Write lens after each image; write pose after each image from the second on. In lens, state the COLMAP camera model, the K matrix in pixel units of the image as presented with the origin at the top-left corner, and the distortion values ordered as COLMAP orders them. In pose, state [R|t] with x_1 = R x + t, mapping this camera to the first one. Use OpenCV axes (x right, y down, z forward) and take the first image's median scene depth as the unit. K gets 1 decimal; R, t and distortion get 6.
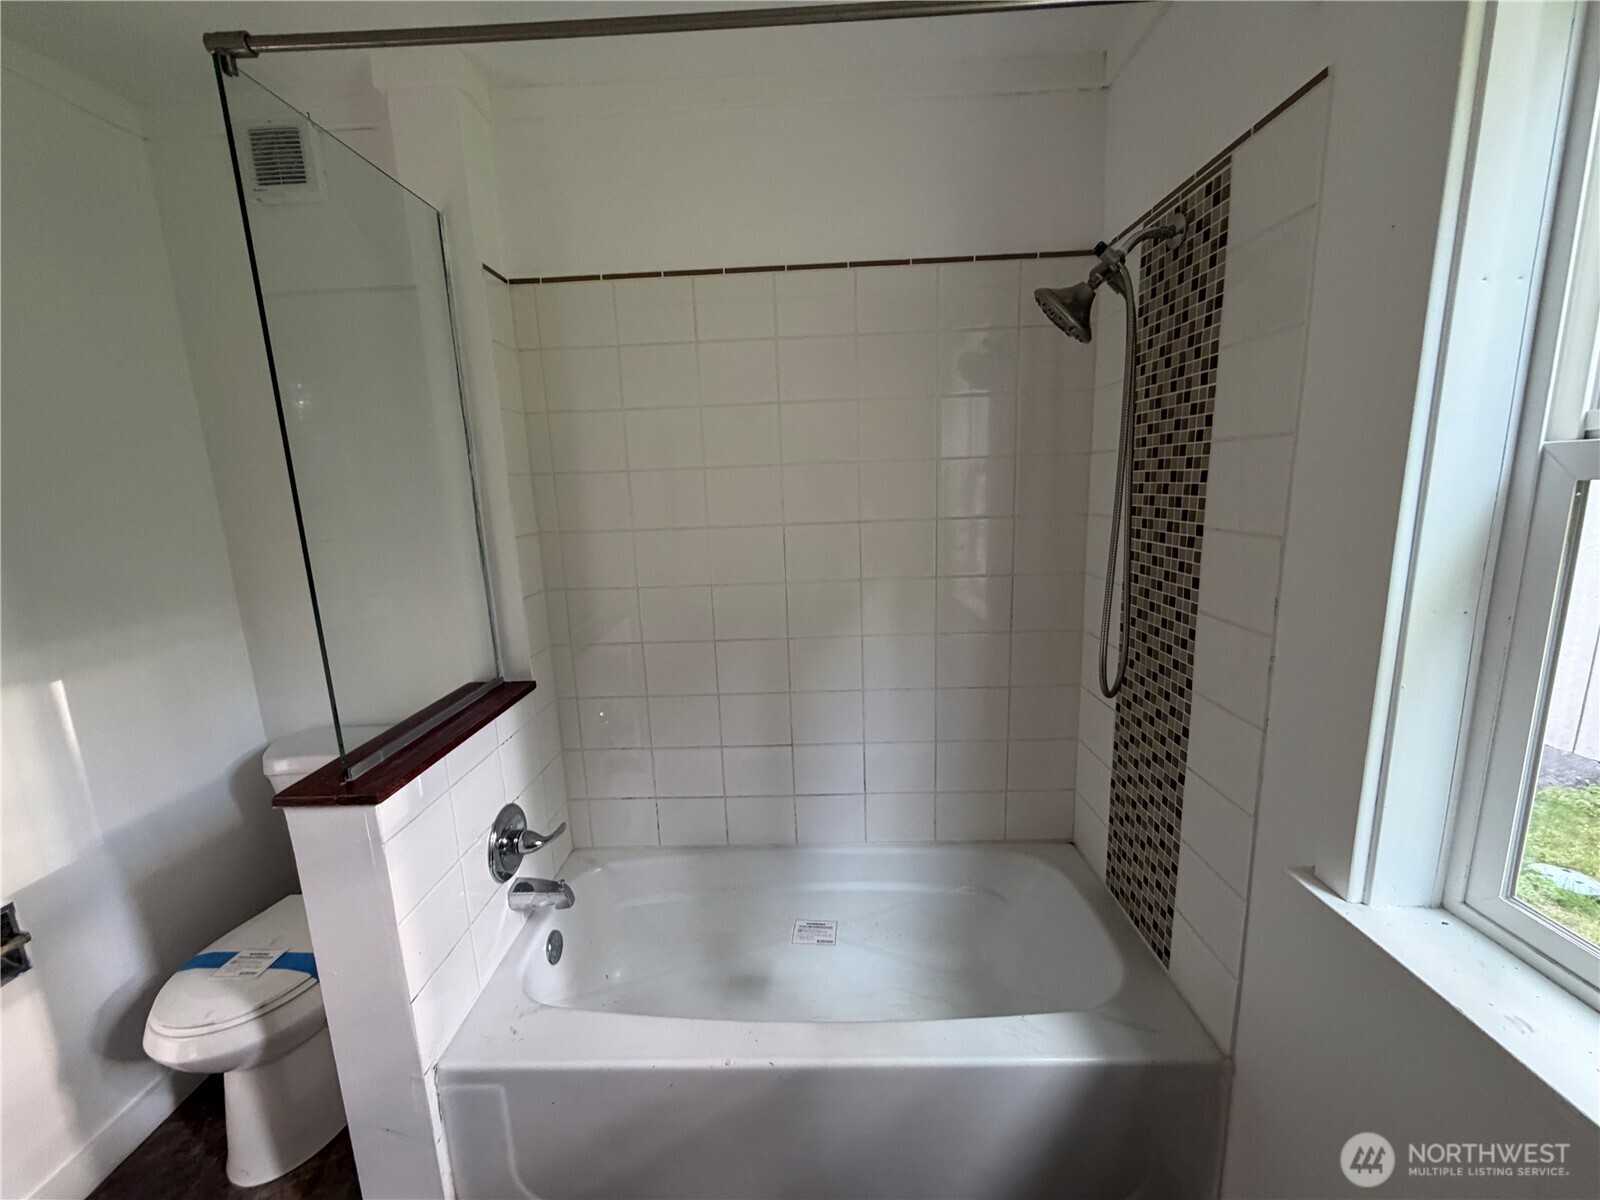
lens RADIAL K [[640.5, 0, 803.5], [0, 640.5, 599.5], [0, 0, 1]] dist [-0.000531, 0.000648]
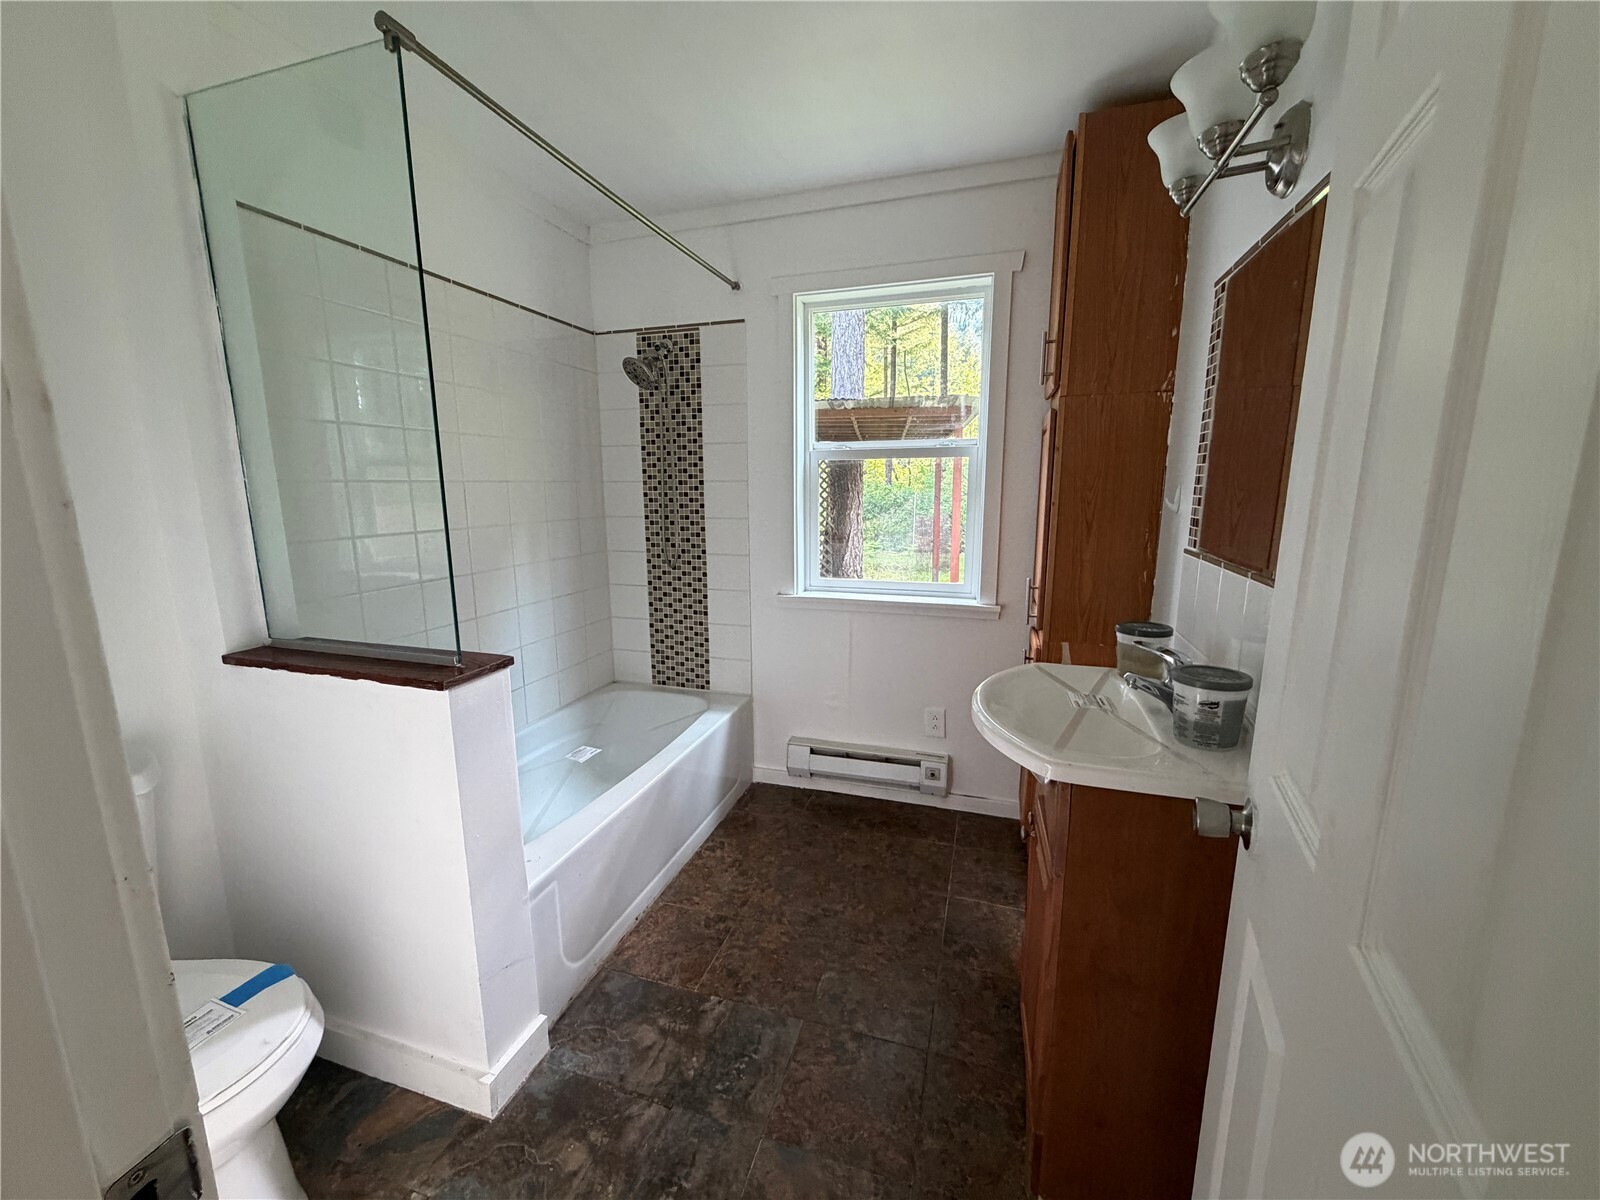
lens RADIAL K [[660.9, 0, 787.0], [0, 660.9, 603.7], [0, 0, 1]] dist [-0.000696, -0.000012]
pose [[0.302204, -0.144069, 0.942293, -1.584432], [0.173176, 0.980361, 0.094350, 0.147919], [-0.937381, 0.134669, 0.321219, 0.008624]]
